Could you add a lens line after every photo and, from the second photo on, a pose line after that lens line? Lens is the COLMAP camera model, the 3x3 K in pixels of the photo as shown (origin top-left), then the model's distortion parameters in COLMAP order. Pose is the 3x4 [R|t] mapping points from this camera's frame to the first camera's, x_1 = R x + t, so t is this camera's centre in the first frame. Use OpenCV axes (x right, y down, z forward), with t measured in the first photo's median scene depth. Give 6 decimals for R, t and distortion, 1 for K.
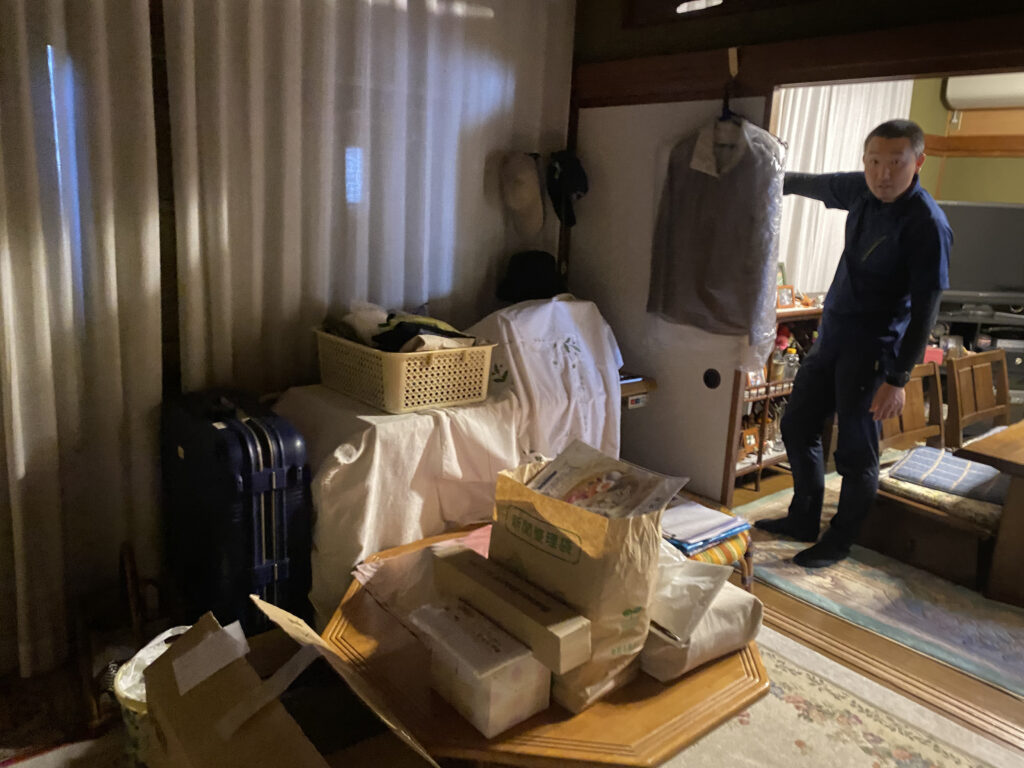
lens RADIAL K [[782.6, 0, 508.7], [0, 782.6, 383.0], [0, 0, 1]] dist [0.010244, 0.005438]
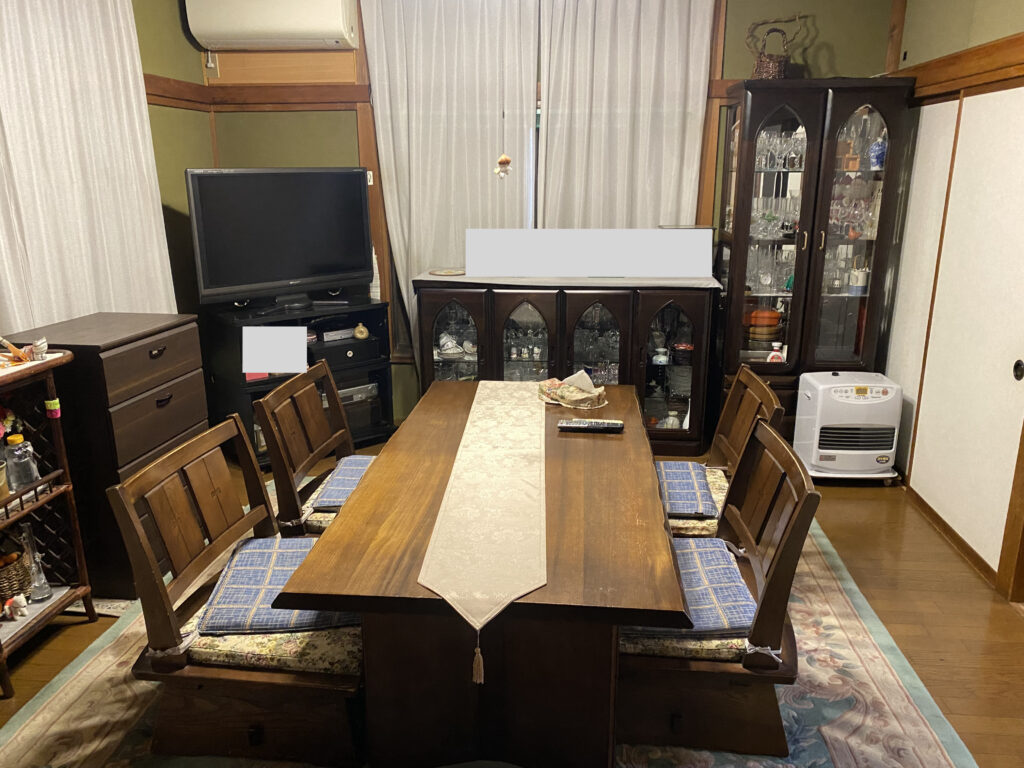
lens RADIAL K [[782.6, 0, 513.9], [0, 782.6, 387.7], [0, 0, 1]] dist [0.010244, 0.005438]
pose [[0.709586, -0.239084, 0.662817, 0.245508], [0.208170, 0.969817, 0.126964, -0.076048], [-0.673167, 0.047887, 0.737939, 0.310144]]
